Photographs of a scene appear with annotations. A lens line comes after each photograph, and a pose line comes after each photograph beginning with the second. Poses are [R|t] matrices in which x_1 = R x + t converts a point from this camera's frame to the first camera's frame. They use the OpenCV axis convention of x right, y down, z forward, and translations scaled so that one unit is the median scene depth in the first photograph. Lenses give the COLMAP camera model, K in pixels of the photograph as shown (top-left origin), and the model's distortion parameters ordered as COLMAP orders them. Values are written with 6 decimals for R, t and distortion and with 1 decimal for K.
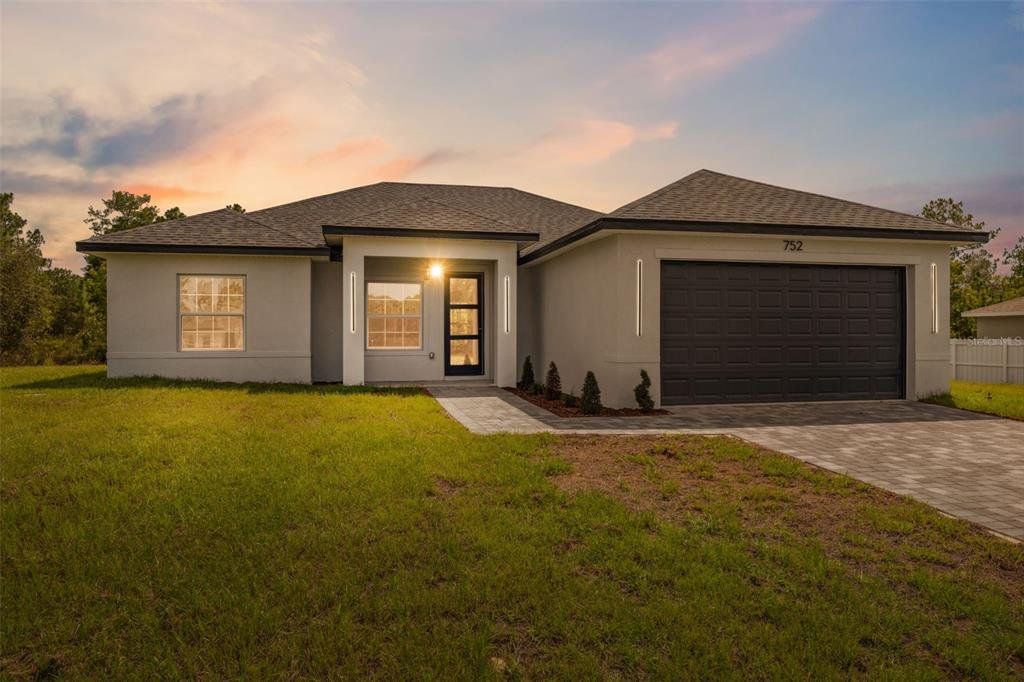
lens RADIAL K [[686.5, 0, 514.4], [0, 686.5, 343.9], [0, 0, 1]] dist [-0.000360, 0.000086]
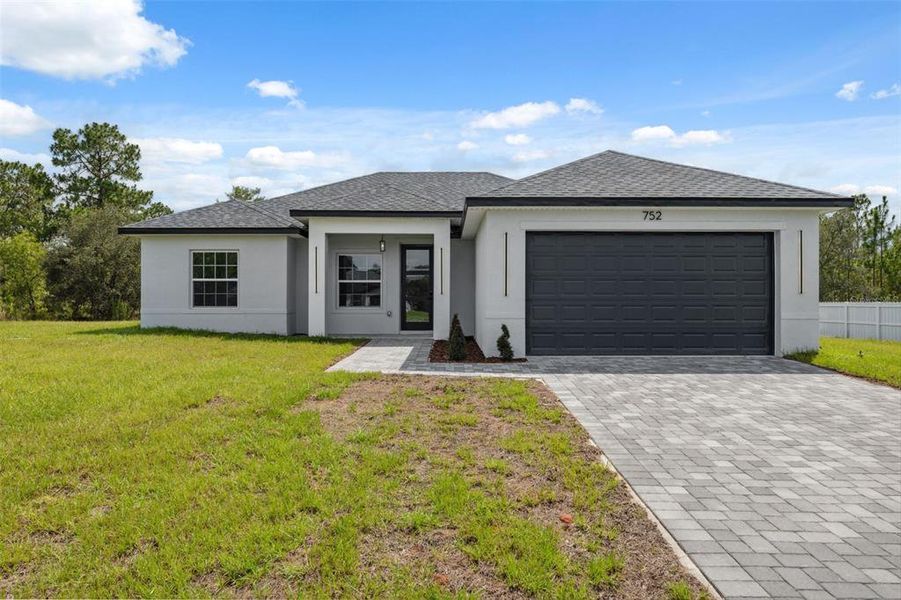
lens RADIAL K [[604.0, 0, 451.3], [0, 604.0, 298.6], [0, 0, 1]] dist [-0.000360, 0.000086]
pose [[0.978175, 0.000565, -0.207782, 0.270221], [-0.003960, 0.999865, -0.015921, 0.009027], [0.207745, 0.016396, 0.978046, -0.032187]]
